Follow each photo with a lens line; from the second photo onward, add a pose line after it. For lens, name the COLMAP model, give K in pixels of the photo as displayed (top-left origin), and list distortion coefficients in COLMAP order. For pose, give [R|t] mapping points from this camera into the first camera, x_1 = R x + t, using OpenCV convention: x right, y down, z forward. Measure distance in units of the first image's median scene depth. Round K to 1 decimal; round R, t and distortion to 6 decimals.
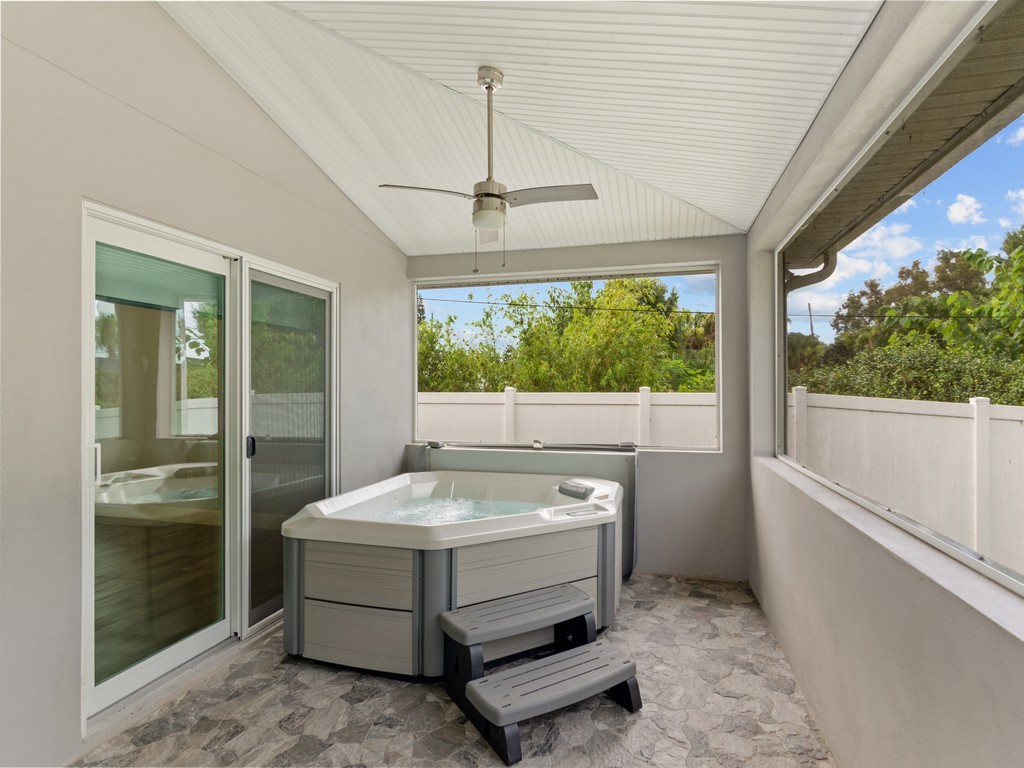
lens RADIAL K [[515.6, 0, 513.6], [0, 515.6, 389.9], [0, 0, 1]] dist [-0.004058, -0.000071]
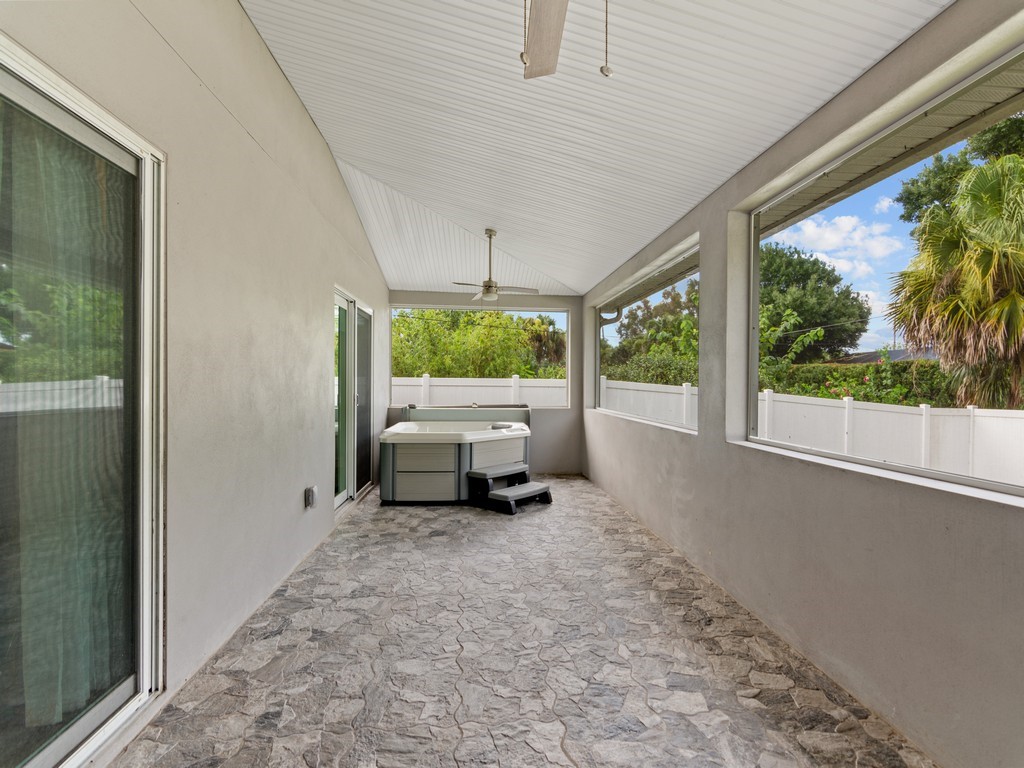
lens RADIAL K [[494.9, 0, 512.0], [0, 494.9, 384.0], [0, 0, 1]] dist [0.001666, 0.001032]
pose [[0.940479, 0.009962, 0.339706, -0.429757], [-0.011430, 0.999932, 0.002321, 0.029158], [-0.339660, -0.006066, 0.940529, -0.670704]]
